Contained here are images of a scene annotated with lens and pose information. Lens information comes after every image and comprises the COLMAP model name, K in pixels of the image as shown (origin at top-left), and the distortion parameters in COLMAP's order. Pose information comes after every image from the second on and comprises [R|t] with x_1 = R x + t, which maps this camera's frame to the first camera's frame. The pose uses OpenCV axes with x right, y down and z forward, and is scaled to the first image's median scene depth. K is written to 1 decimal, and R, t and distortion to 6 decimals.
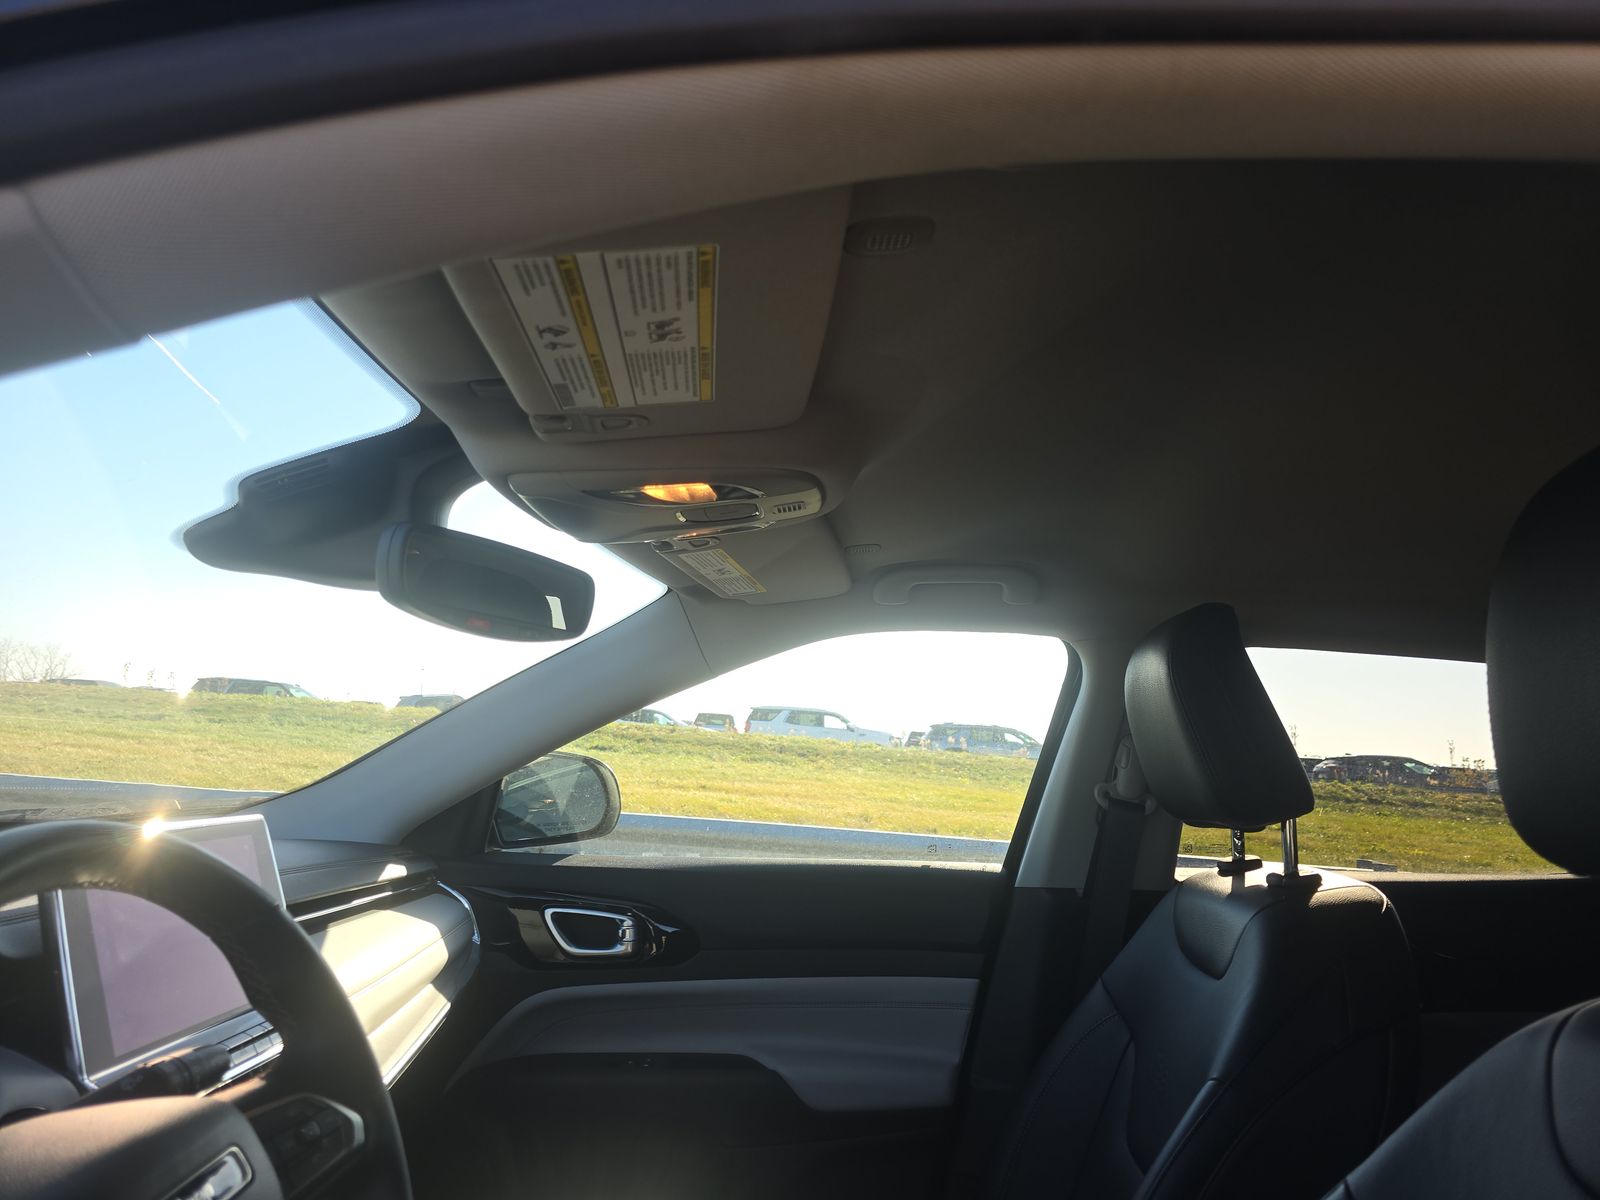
lens RADIAL K [[1073.5, 0, 804.8], [0, 1073.5, 599.4], [0, 0, 1]] dist [0.084056, -0.106277]
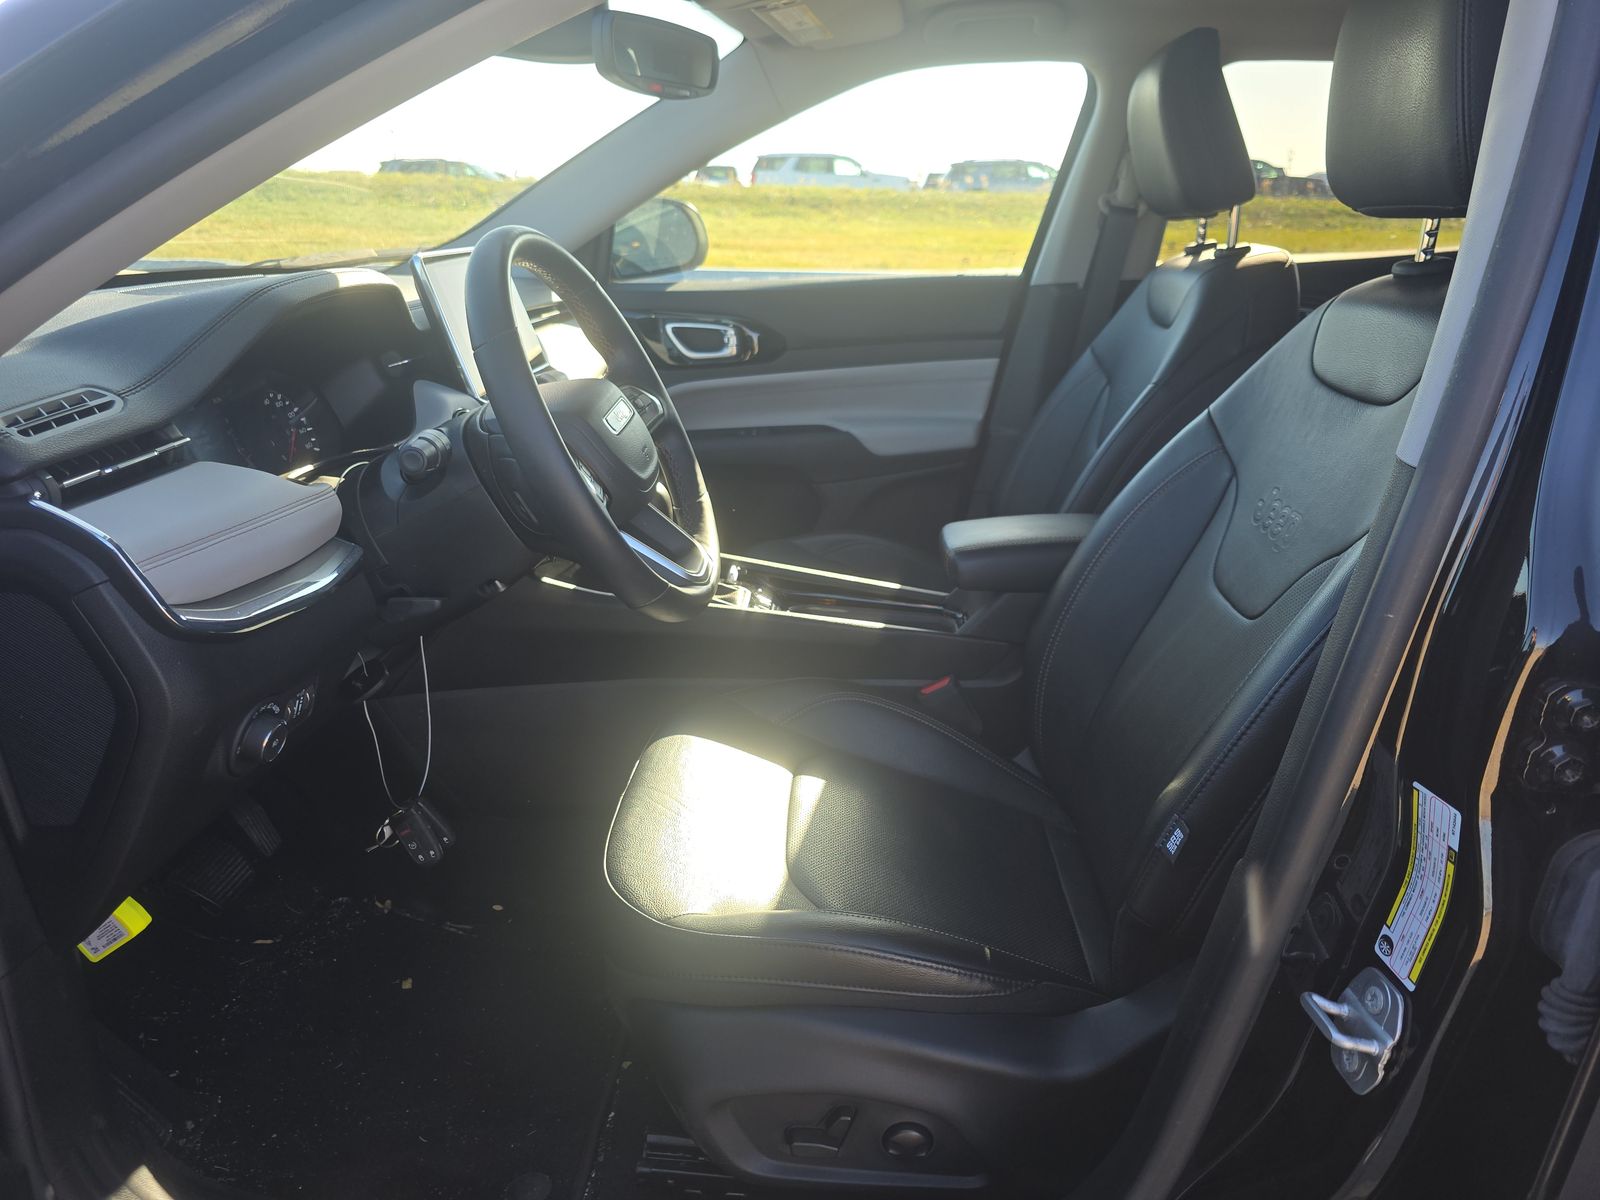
lens RADIAL K [[1073.5, 0, 804.8], [0, 1073.5, 599.4], [0, 0, 1]] dist [0.084056, -0.106277]
pose [[0.998471, -0.048408, -0.026681, -0.053610], [0.055269, 0.880607, 0.470612, -0.024025], [0.000715, -0.471368, 0.881937, -0.291706]]
